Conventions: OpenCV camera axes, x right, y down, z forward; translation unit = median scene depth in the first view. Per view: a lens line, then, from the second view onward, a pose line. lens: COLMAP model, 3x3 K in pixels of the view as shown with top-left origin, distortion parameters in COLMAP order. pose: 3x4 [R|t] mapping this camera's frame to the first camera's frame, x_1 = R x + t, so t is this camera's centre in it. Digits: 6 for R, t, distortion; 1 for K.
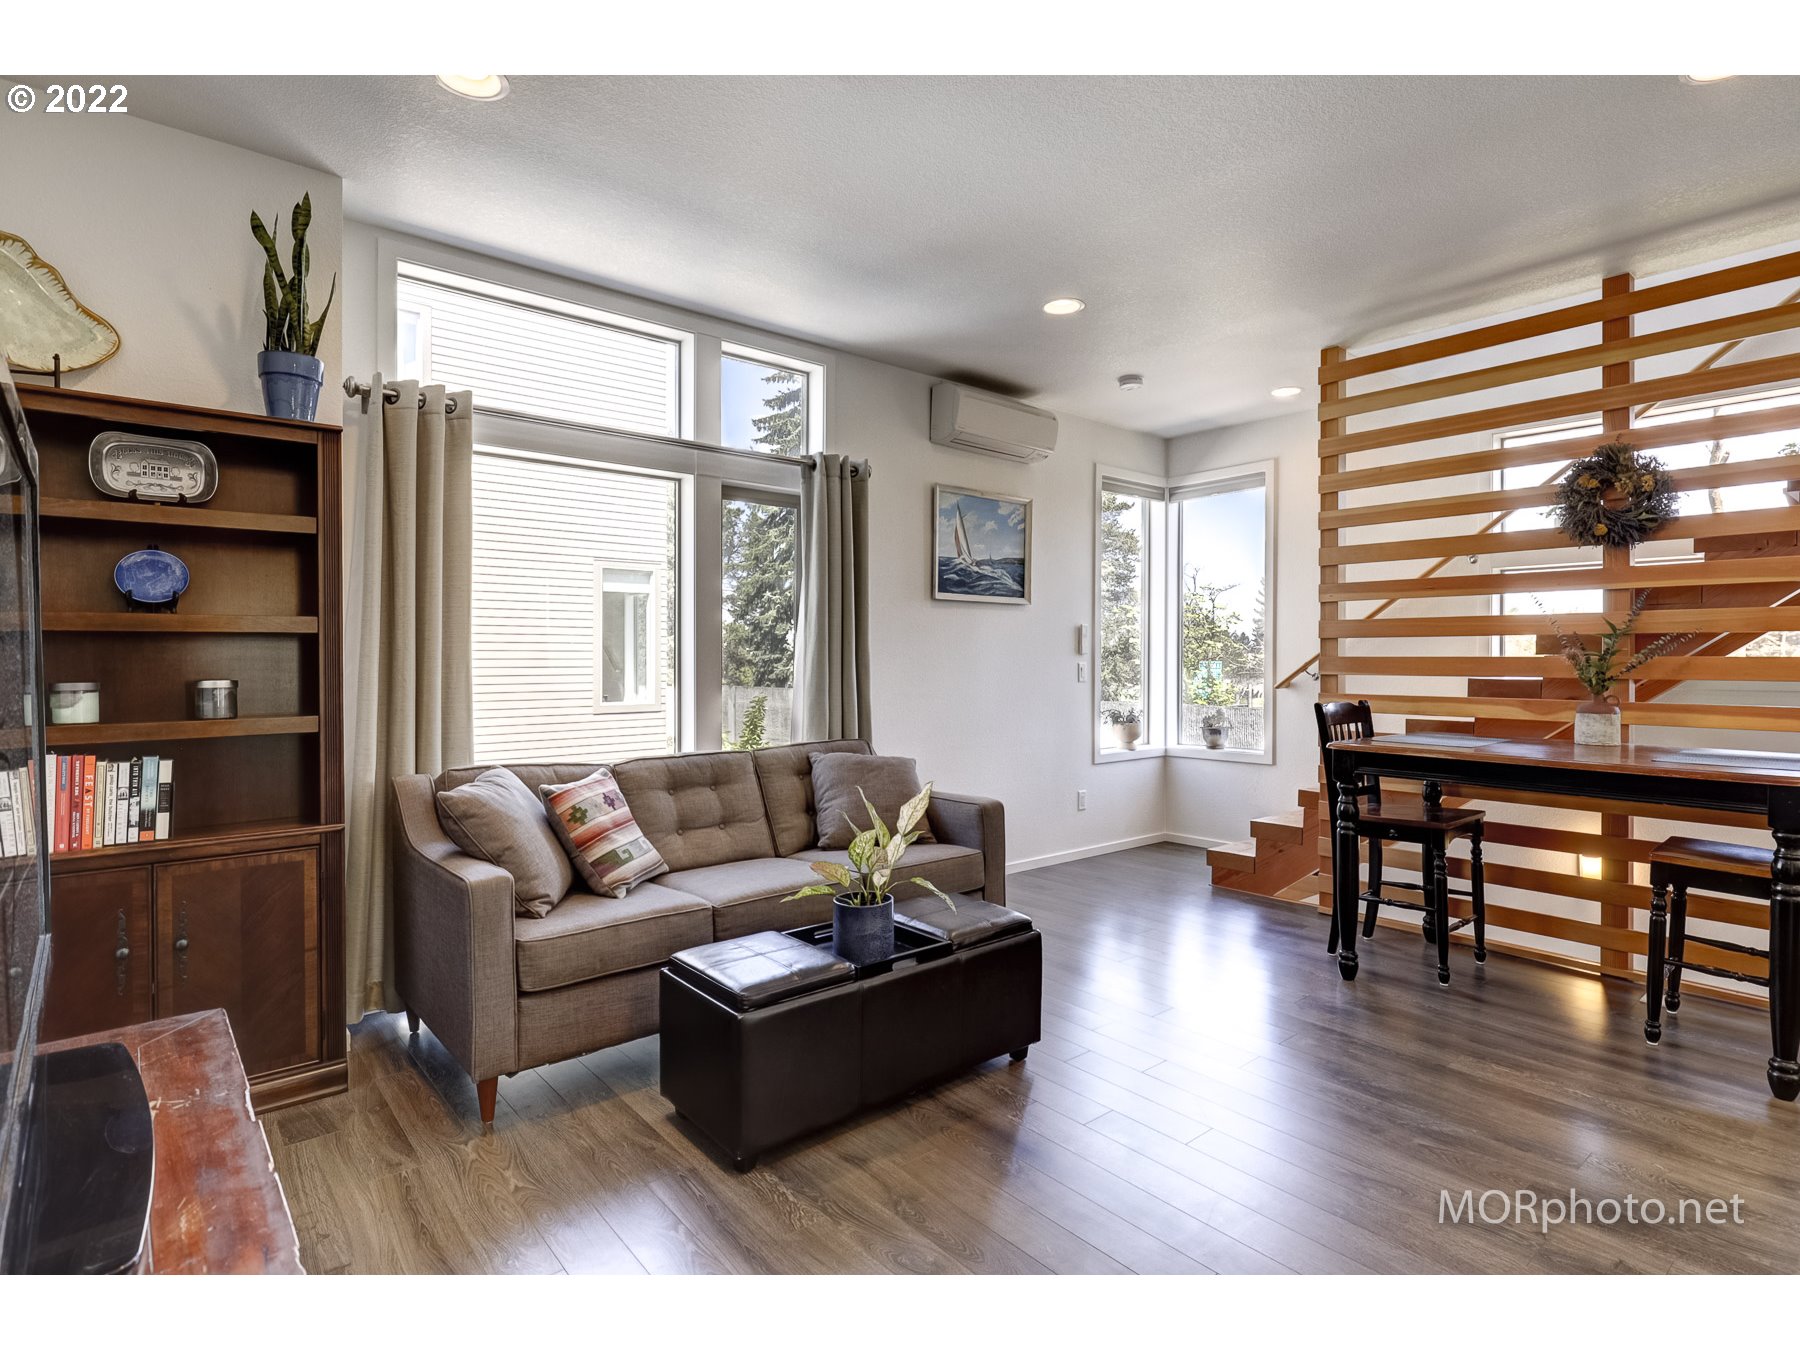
lens RADIAL K [[920.1, 0, 970.8], [0, 920.1, 655.7], [0, 0, 1]] dist [-0.001114, -0.003352]
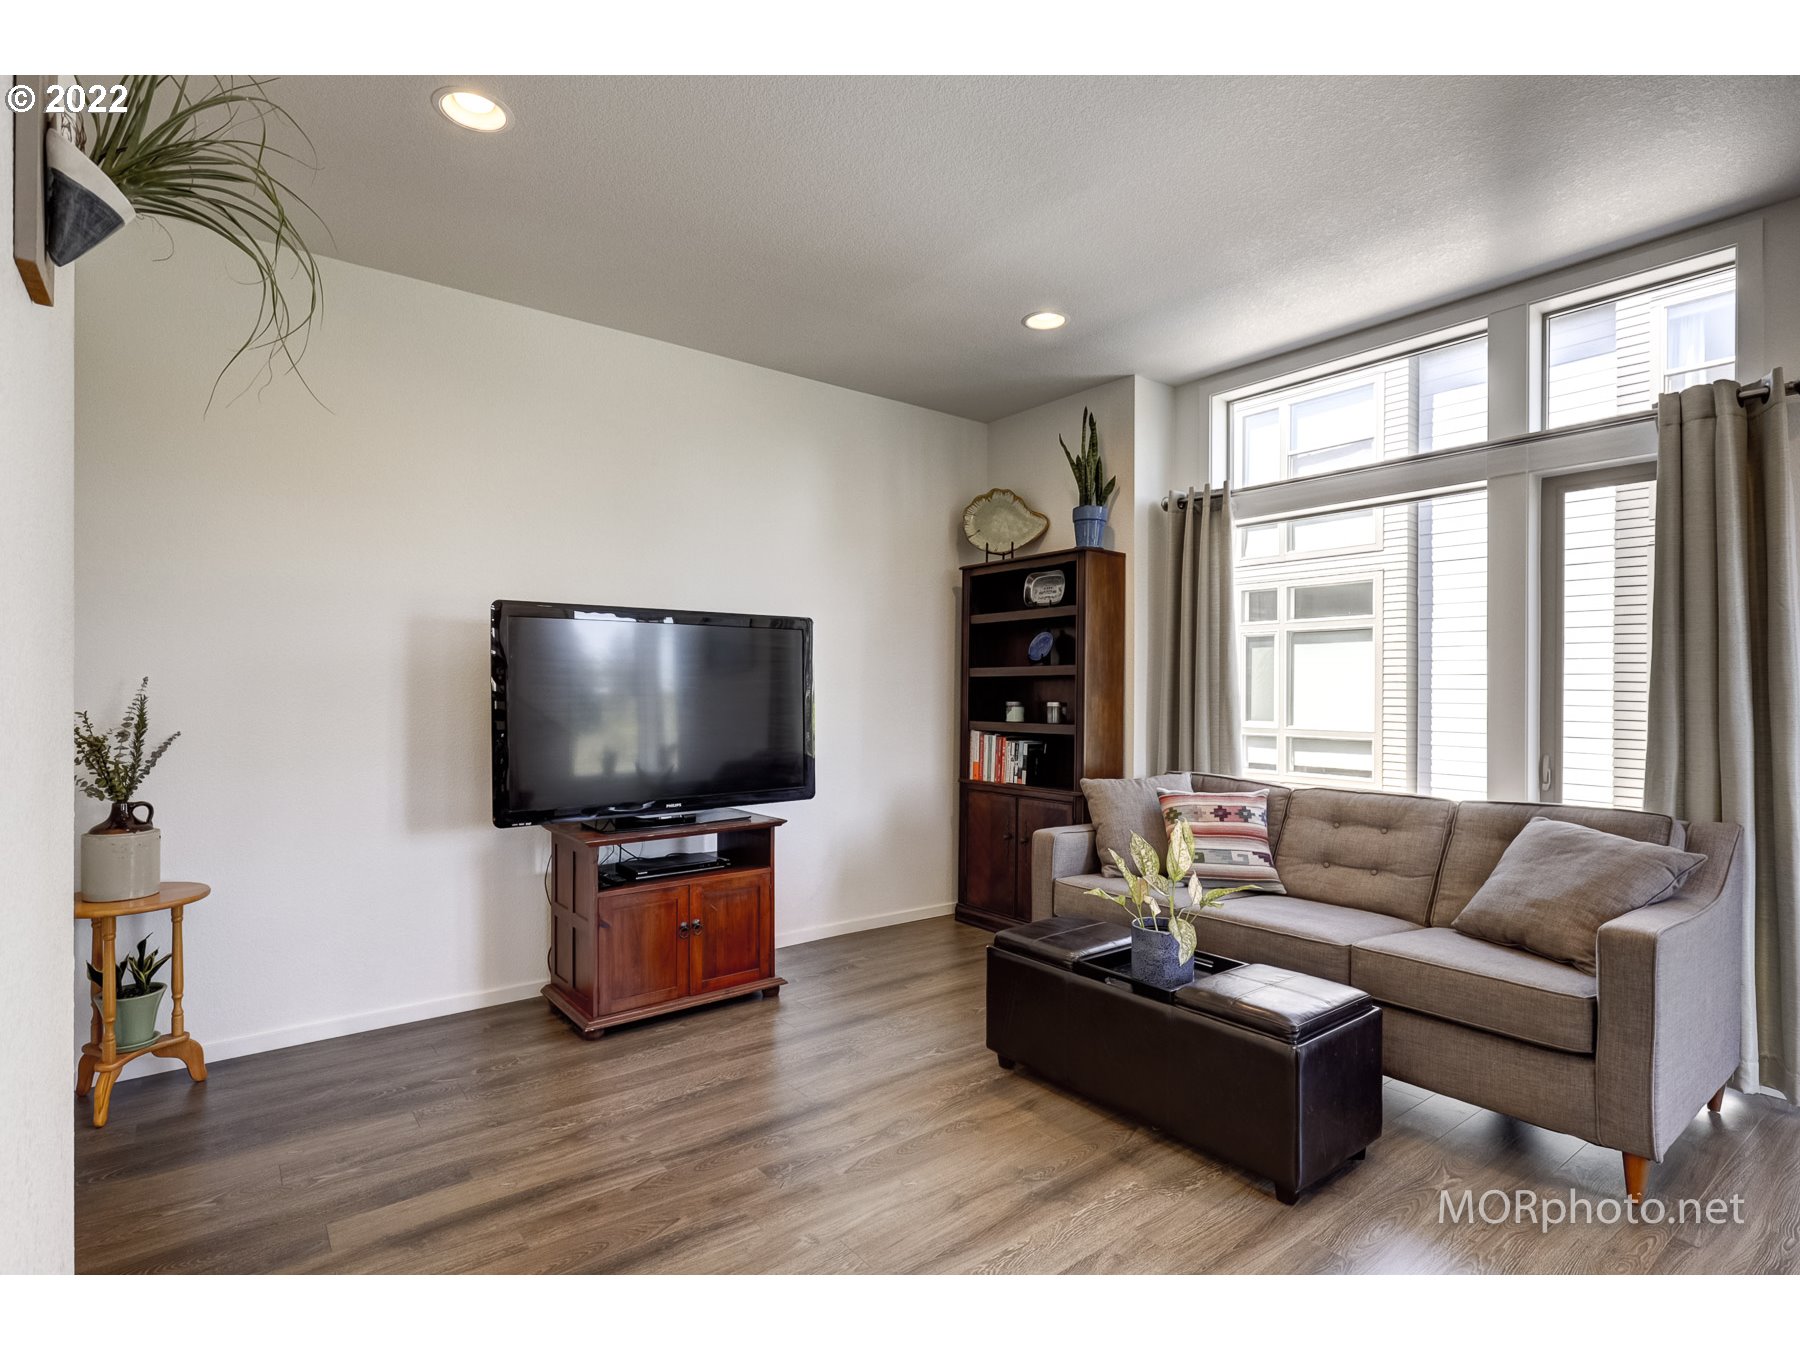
lens RADIAL K [[895.0, 0, 871.5], [0, 895.0, 694.6], [0, 0, 1]] dist [0.001267, 0.000846]
pose [[-0.094975, 0.006485, -0.995458, 0.643391], [-0.000070, 0.999979, 0.006521, 0.000274], [0.995480, 0.000689, -0.094973, 0.547418]]
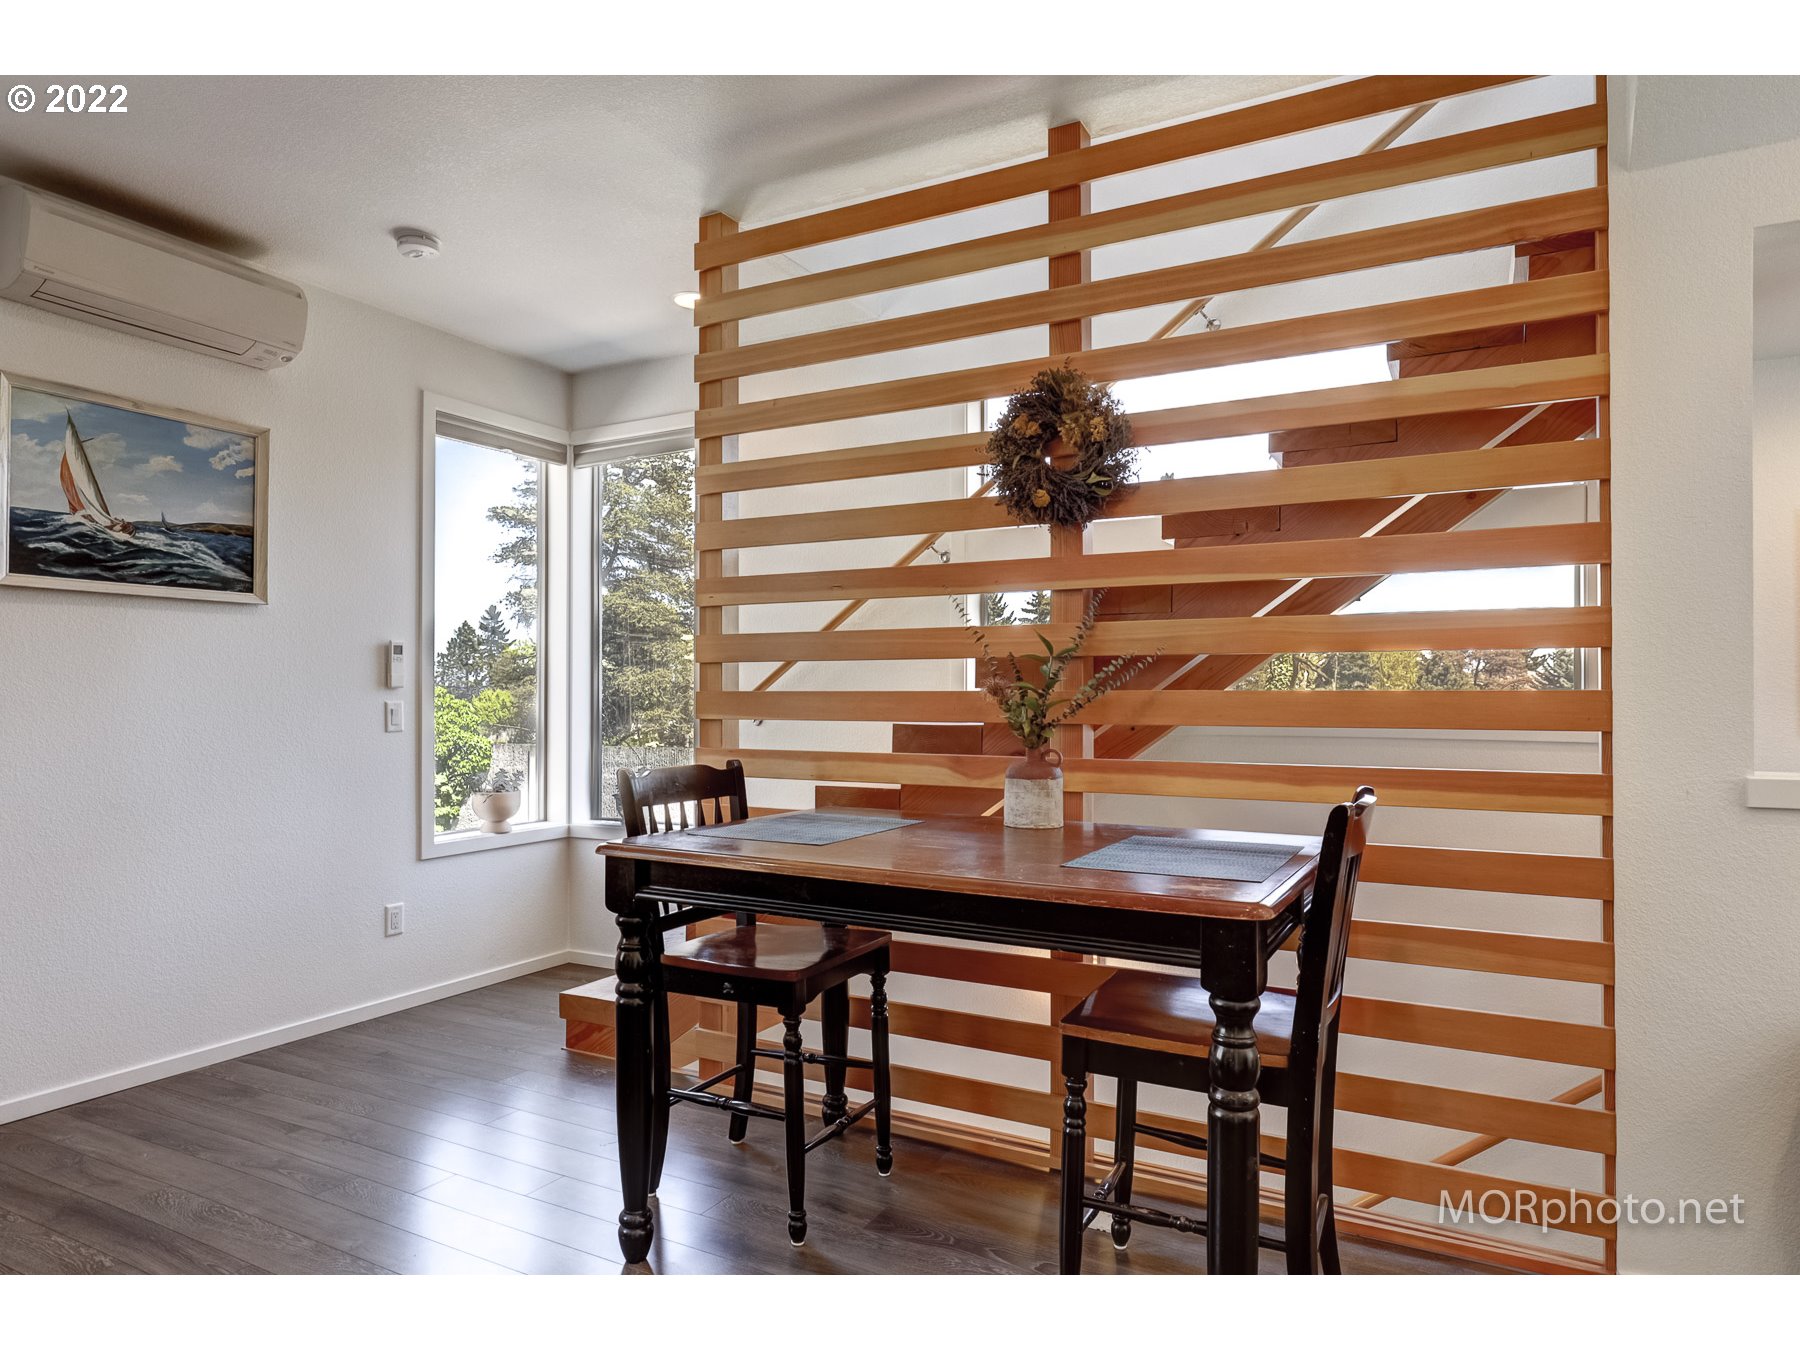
lens RADIAL K [[1035.2, 0, 941.8], [0, 1035.2, 686.0], [0, 0, 1]] dist [-0.008708, -0.000341]
pose [[0.935822, 0.002531, 0.352465, 0.351246], [-0.000453, 0.999982, -0.005979, 0.001925], [-0.352474, 0.005435, 0.935806, 0.325493]]
